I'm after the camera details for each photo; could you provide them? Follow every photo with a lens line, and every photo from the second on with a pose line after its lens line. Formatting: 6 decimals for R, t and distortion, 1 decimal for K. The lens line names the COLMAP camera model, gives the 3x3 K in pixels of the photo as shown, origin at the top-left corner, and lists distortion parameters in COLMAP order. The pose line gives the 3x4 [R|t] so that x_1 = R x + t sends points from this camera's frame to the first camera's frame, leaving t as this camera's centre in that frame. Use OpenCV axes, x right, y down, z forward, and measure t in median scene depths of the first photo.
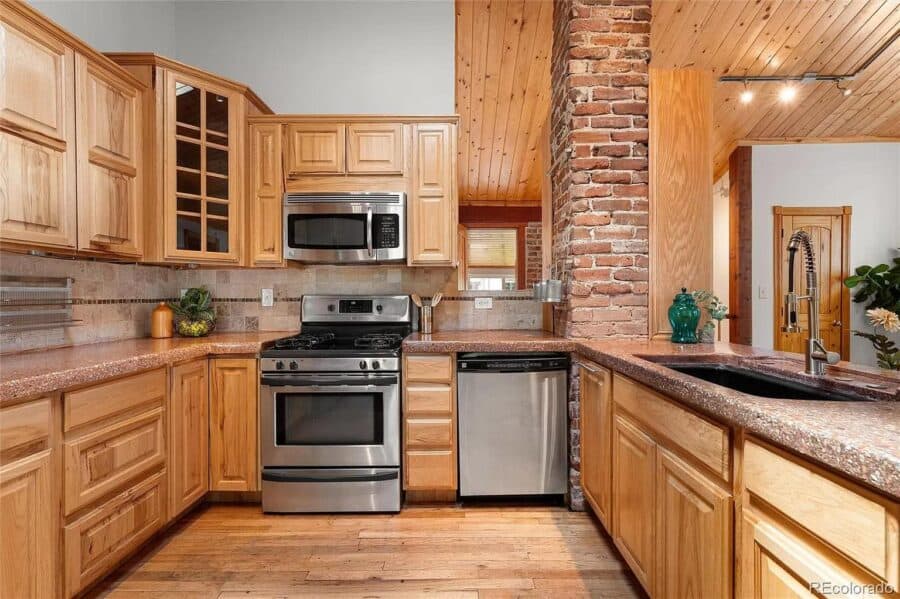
lens RADIAL K [[406.9, 0, 454.8], [0, 406.9, 298.1], [0, 0, 1]] dist [0.005370, 0.000070]
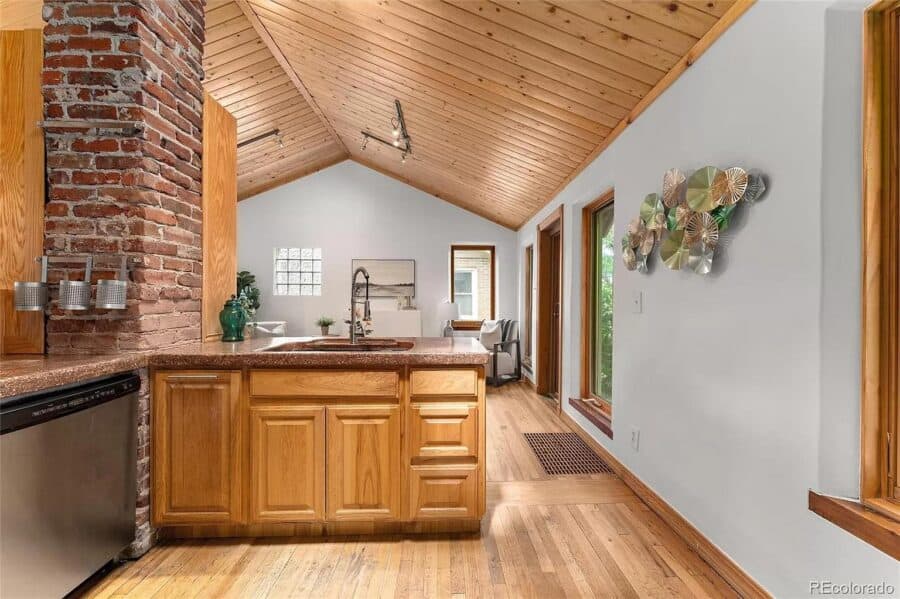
lens RADIAL K [[366.1, 0, 455.9], [0, 366.1, 301.6], [0, 0, 1]] dist [0.010631, -0.000020]
pose [[-0.045808, 0.001463, 0.998949, -0.509877], [0.006464, 0.999978, -0.001168, 0.000480], [-0.998929, 0.006404, -0.045816, 0.386717]]
